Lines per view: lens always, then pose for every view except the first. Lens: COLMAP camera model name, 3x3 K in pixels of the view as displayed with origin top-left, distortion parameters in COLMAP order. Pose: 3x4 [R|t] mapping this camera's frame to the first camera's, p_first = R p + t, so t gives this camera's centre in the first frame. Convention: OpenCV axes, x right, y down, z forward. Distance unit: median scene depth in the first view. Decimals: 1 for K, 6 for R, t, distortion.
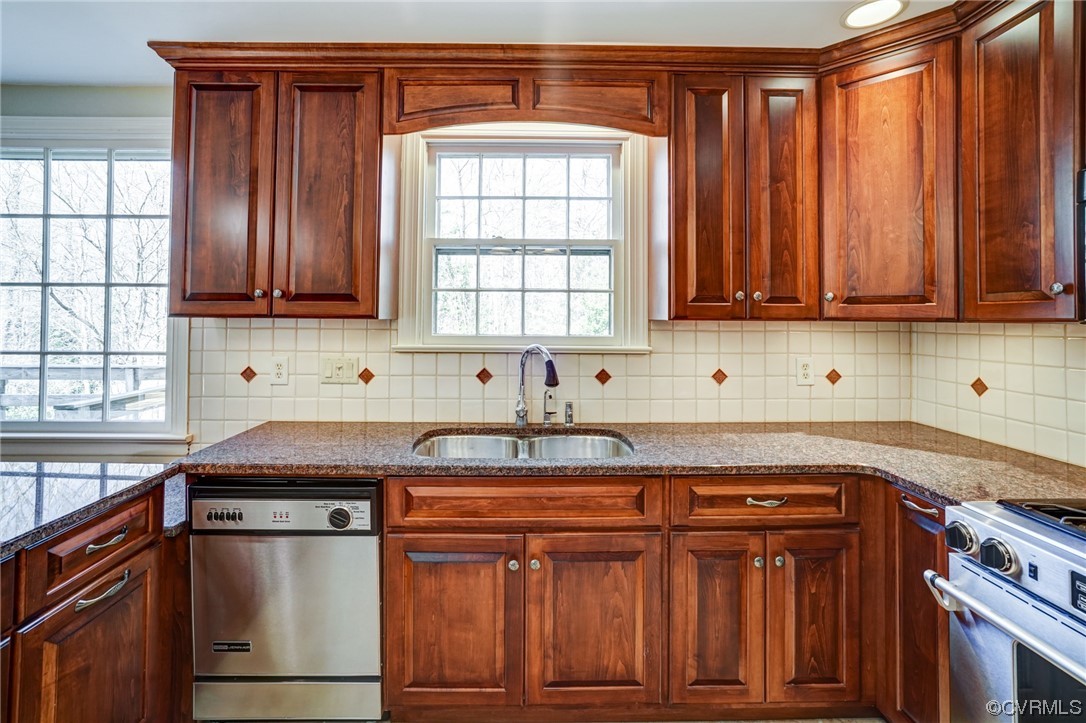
lens RADIAL K [[505.3, 0, 530.1], [0, 505.3, 307.0], [0, 0, 1]] dist [-0.041772, 0.016398]
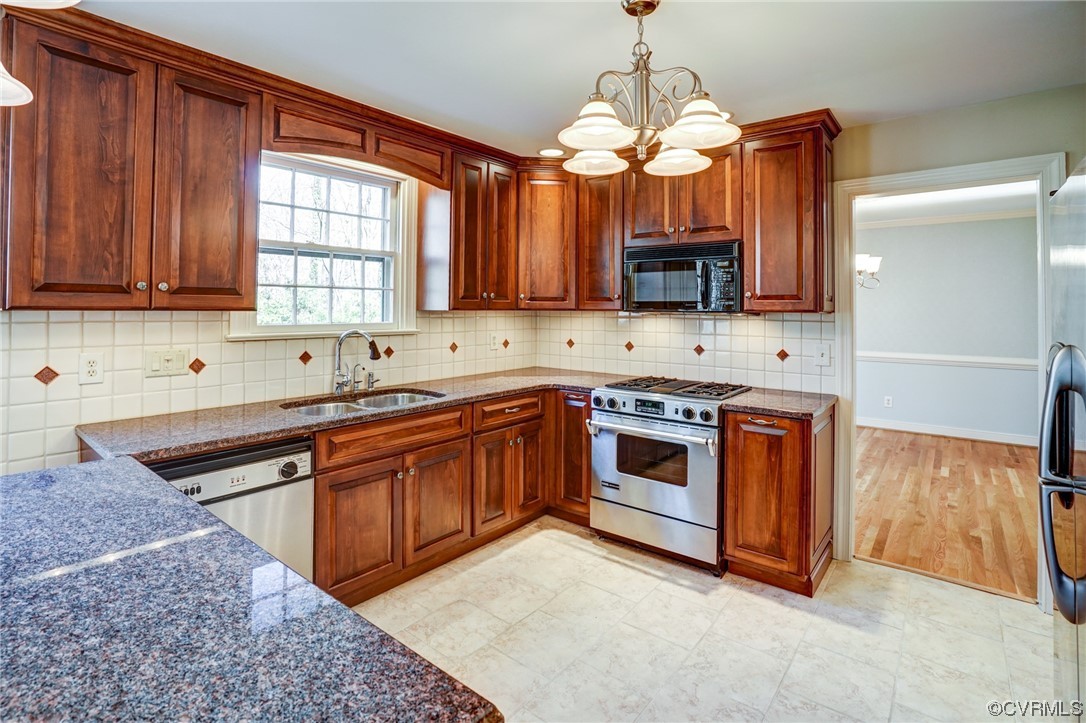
lens RADIAL K [[527.7, 0, 541.6], [0, 527.7, 304.9], [0, 0, 1]] dist [-0.067404, 0.020899]
pose [[0.635938, 0.002549, 0.771736, -0.811310], [-0.017080, 0.999796, 0.010772, -0.013694], [-0.771551, -0.020032, 0.635852, -0.255307]]
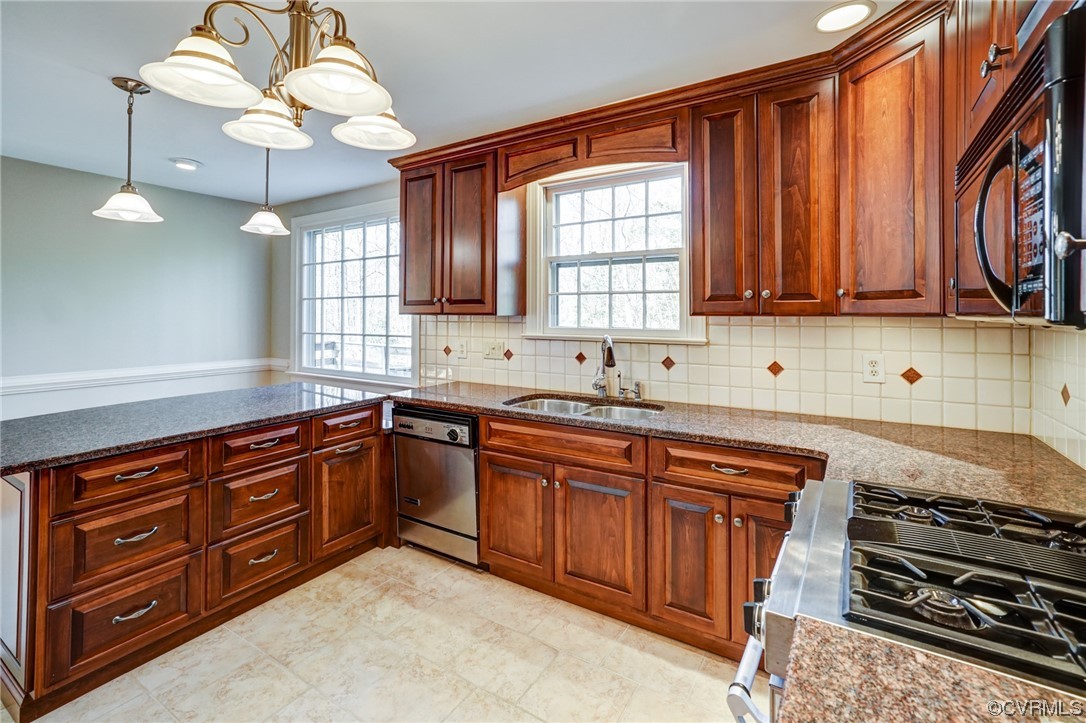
lens RADIAL K [[505.3, 0, 530.1], [0, 505.3, 307.0], [0, 0, 1]] dist [-0.041772, 0.016398]
pose [[0.826830, -0.012174, -0.562320, 0.646100], [0.015804, 0.999874, 0.001591, -0.002619], [0.562230, -0.010202, 0.826918, -0.202116]]
